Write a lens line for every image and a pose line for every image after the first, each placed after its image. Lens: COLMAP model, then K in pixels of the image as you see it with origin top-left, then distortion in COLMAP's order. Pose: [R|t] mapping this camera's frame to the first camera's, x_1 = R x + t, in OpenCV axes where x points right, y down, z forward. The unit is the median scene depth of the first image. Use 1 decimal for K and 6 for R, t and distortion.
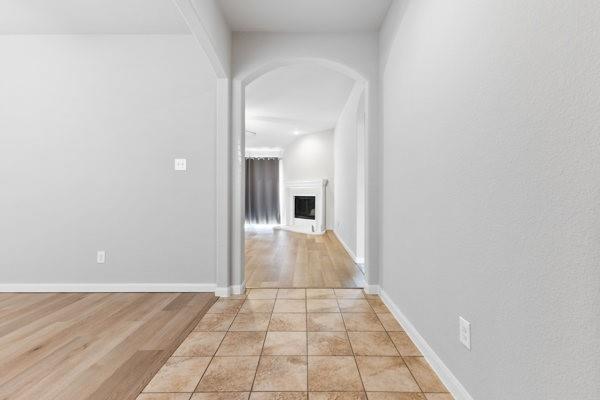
lens RADIAL K [[260.0, 0, 299.5], [0, 260.0, 198.4], [0, 0, 1]] dist [0.006069, 0.000904]
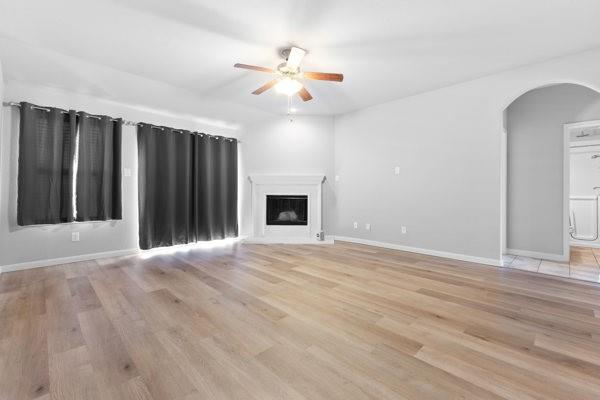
lens RADIAL K [[260.0, 0, 299.3], [0, 260.0, 189.9], [0, 0, 1]] dist [0.006069, 0.000904]
pose [[0.689275, 0.001426, 0.724499, -0.481416], [0.018527, 0.999636, -0.019593, -0.008143], [-0.724263, 0.026928, 0.688998, 0.434499]]
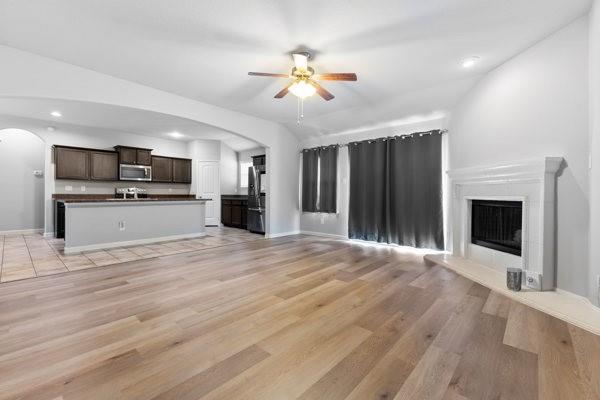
lens RADIAL K [[260.0, 0, 306.3], [0, 260.0, 198.0], [0, 0, 1]] dist [0.006069, 0.000904]
pose [[0.771638, 0.005316, -0.636040, 0.054812], [-0.013932, 0.999866, -0.008546, -0.003832], [0.635910, 0.015456, 0.771609, 0.414735]]
